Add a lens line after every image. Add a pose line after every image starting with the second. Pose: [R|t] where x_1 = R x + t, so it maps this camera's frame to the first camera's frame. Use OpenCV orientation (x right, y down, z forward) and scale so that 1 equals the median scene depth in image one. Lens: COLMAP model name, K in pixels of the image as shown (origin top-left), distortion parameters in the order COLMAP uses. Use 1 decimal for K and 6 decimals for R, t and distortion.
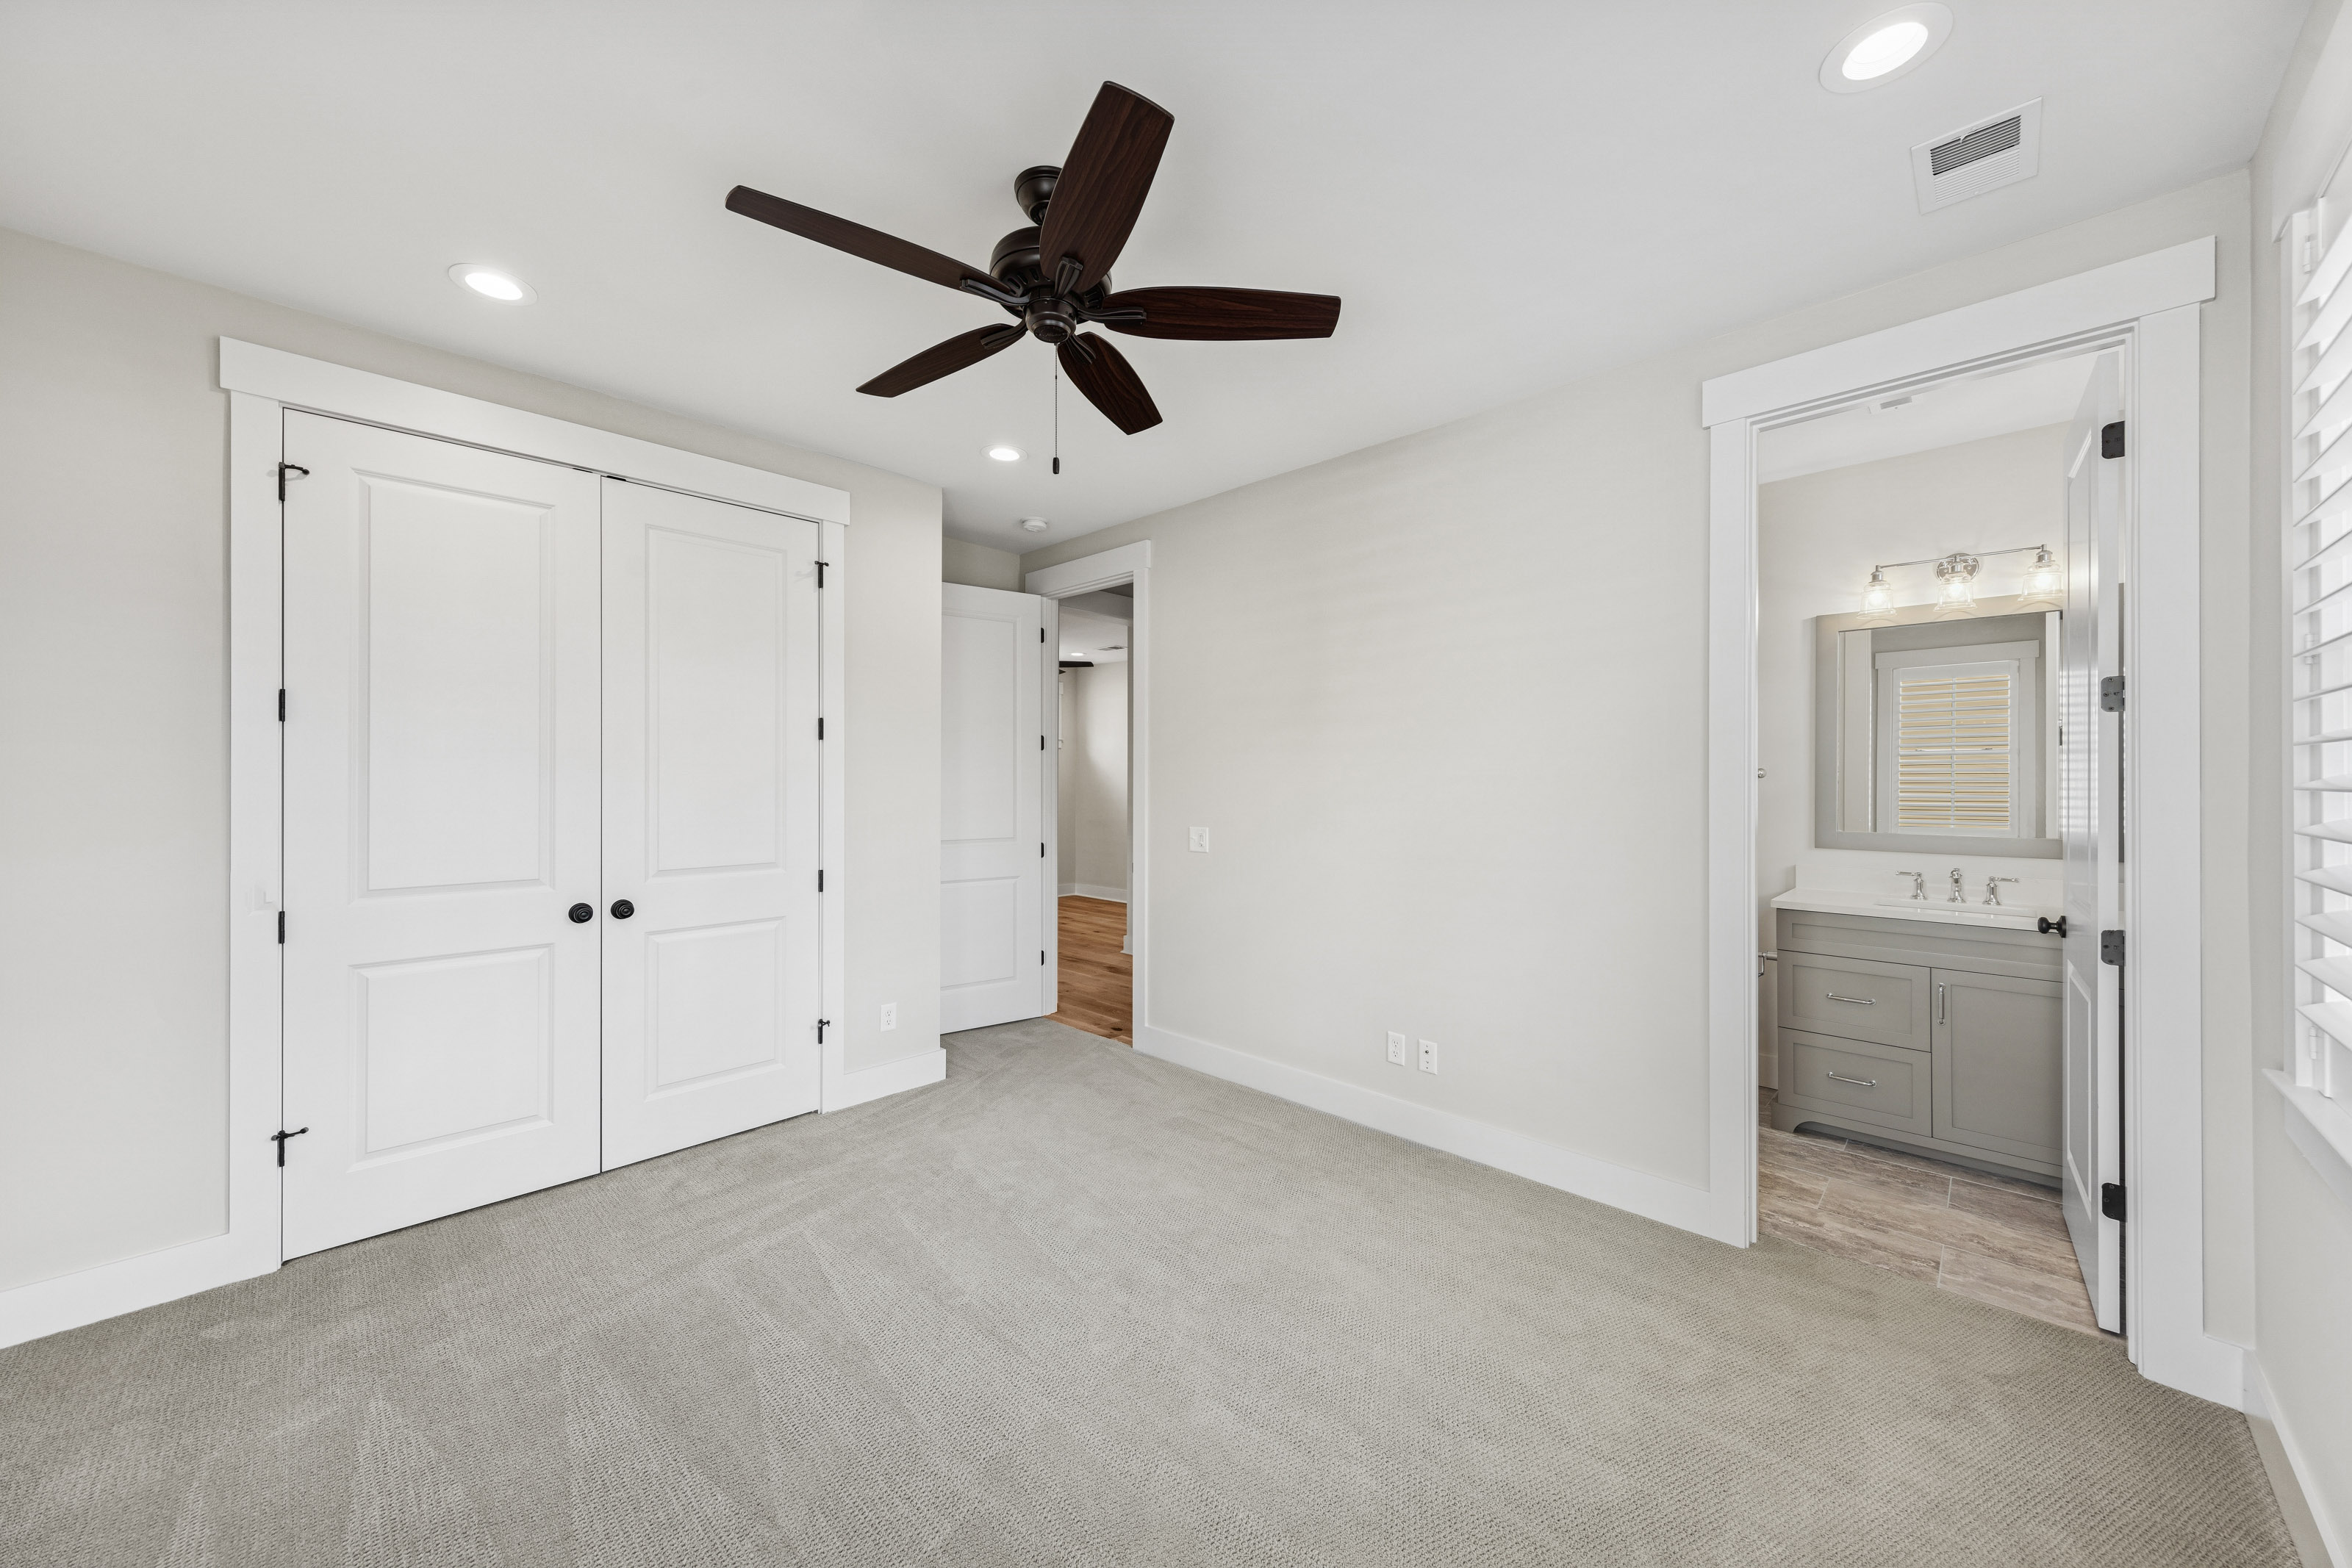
lens RADIAL K [[836.3, 0, 1180.2], [0, 836.3, 777.2], [0, 0, 1]] dist [0.005290, -0.000132]
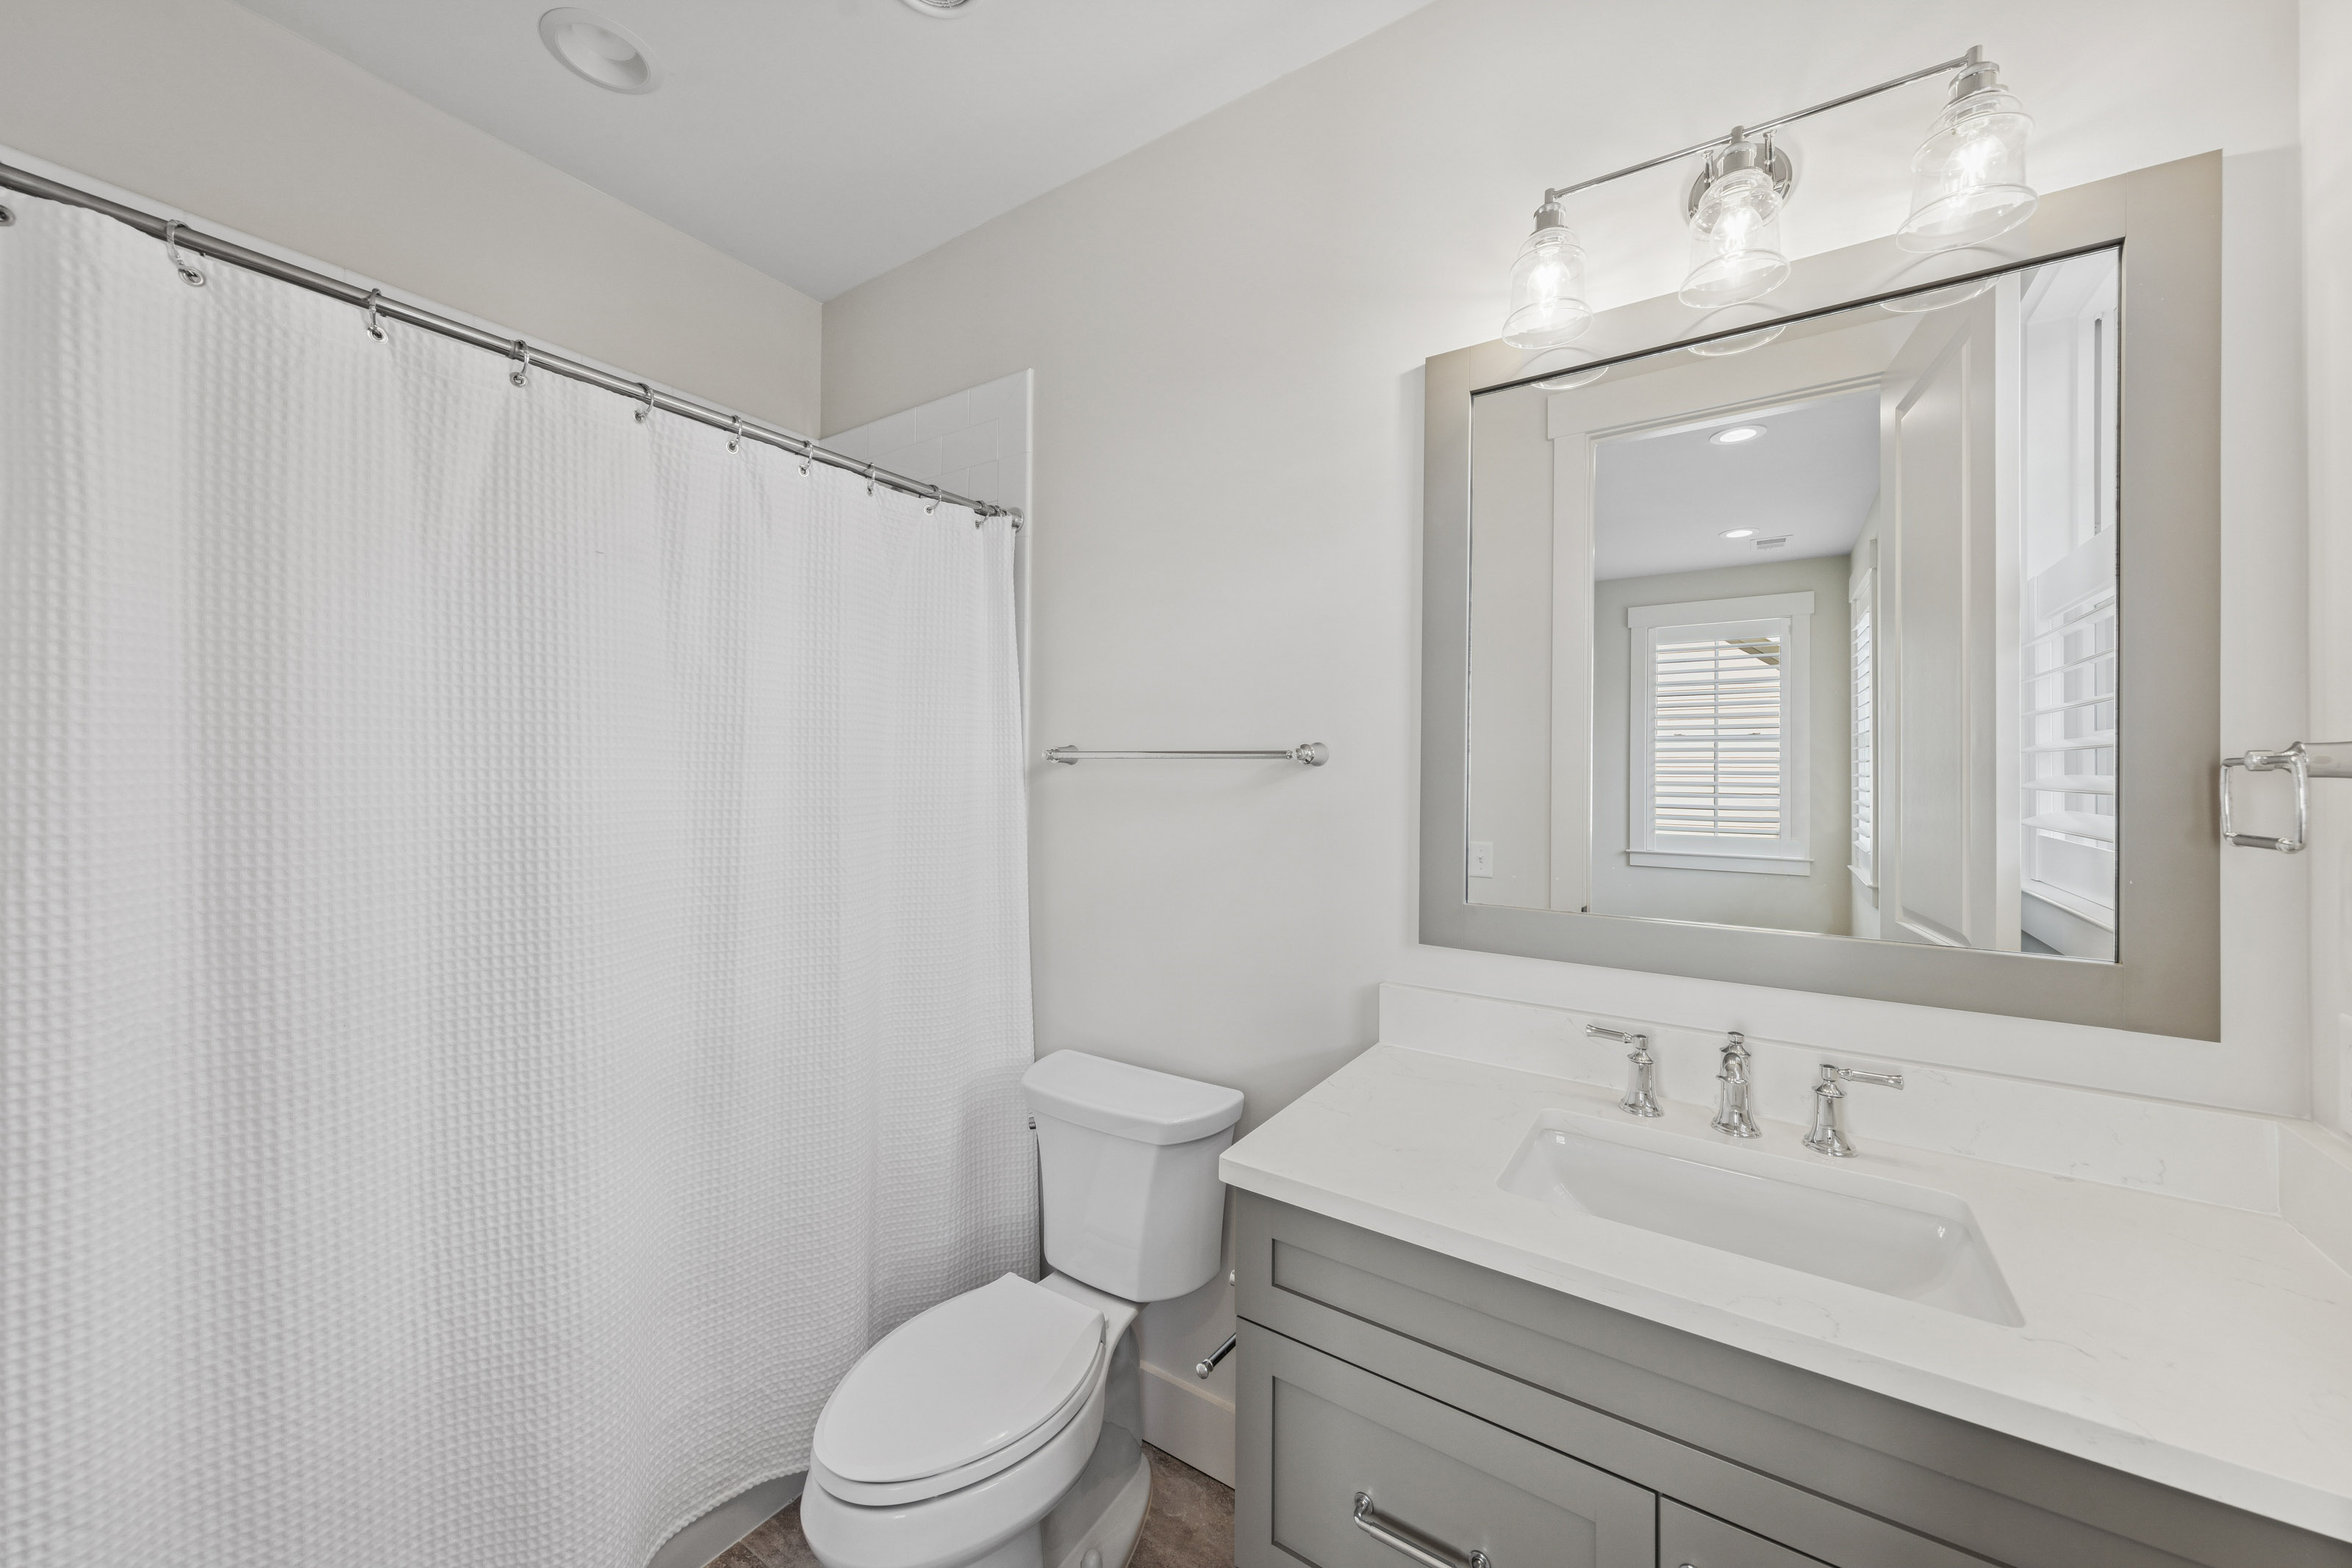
lens RADIAL K [[836.3, 0, 1180.2], [0, 836.3, 777.2], [0, 0, 1]] dist [0.005290, -0.000132]
pose [[0.985834, -0.000685, 0.167725, 0.629451], [-0.000535, 0.999974, 0.007230, 0.003698], [-0.167725, -0.007218, 0.985807, 0.686168]]
